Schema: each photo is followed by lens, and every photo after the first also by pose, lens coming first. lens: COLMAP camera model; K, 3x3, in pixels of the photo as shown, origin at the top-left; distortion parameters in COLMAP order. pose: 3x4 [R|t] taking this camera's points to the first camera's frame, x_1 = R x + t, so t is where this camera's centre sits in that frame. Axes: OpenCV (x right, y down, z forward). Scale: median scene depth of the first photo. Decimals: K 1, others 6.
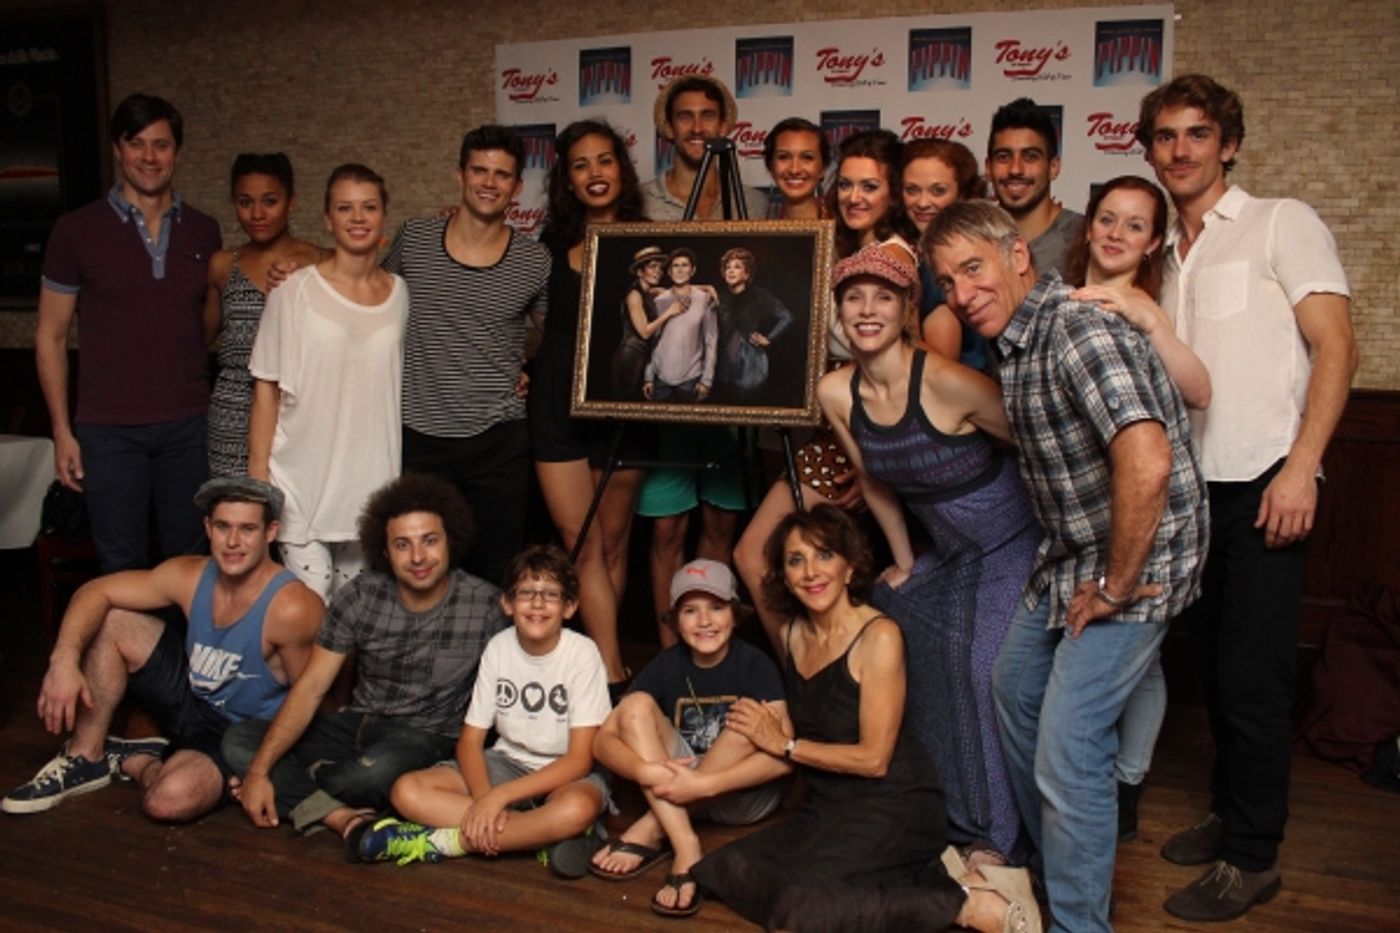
lens RADIAL K [[1188.3, 0, 700.0], [0, 1188.3, 466.5], [0, 0, 1]] dist [-0.164729, 0.157405]
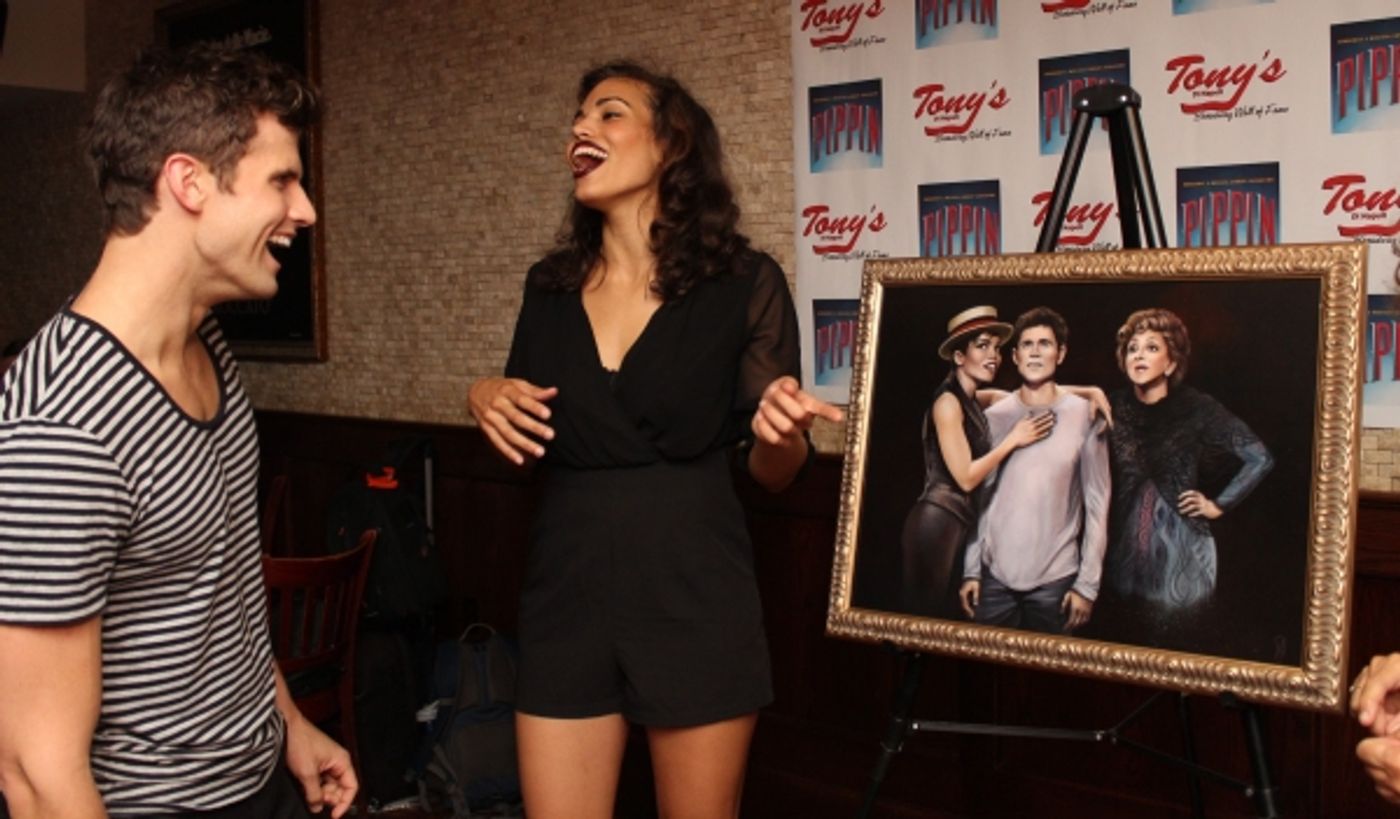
lens RADIAL K [[1368.0, 0, 721.0], [0, 1368.0, 323.7], [0, 0, 1]] dist [-0.146010, 0.138189]
pose [[0.942325, -0.018331, -0.334196, 0.049495], [-0.018945, 0.993977, -0.107939, -0.114310], [0.334162, 0.108045, 0.936302, 0.421495]]
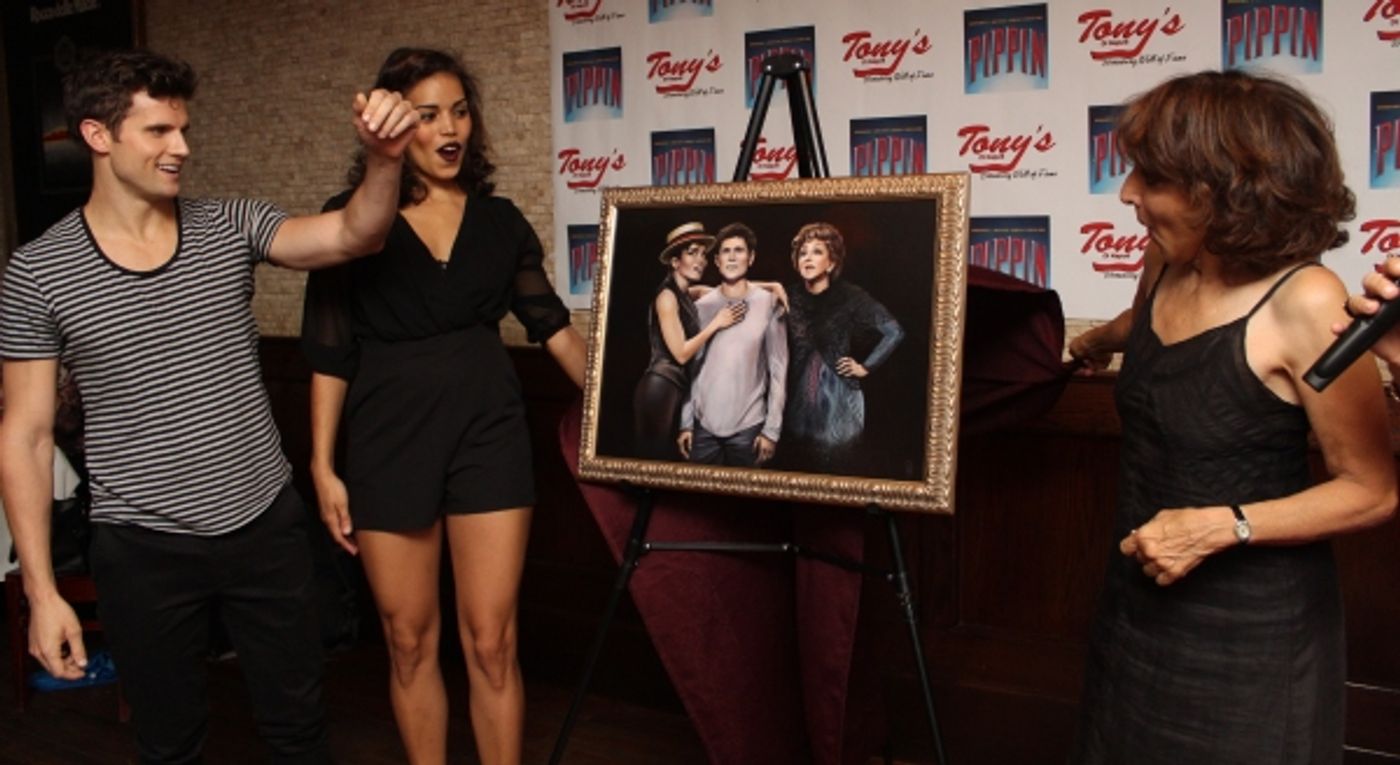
lens RADIAL K [[1172.2, 0, 693.0], [0, 1172.2, 303.3], [0, 0, 1]] dist [-0.173561, 0.169528]
pose [[0.984532, -0.021180, -0.173921, 0.073936], [0.009432, 0.997634, -0.068099, -0.097092], [0.174952, 0.065405, 0.982402, 0.361921]]
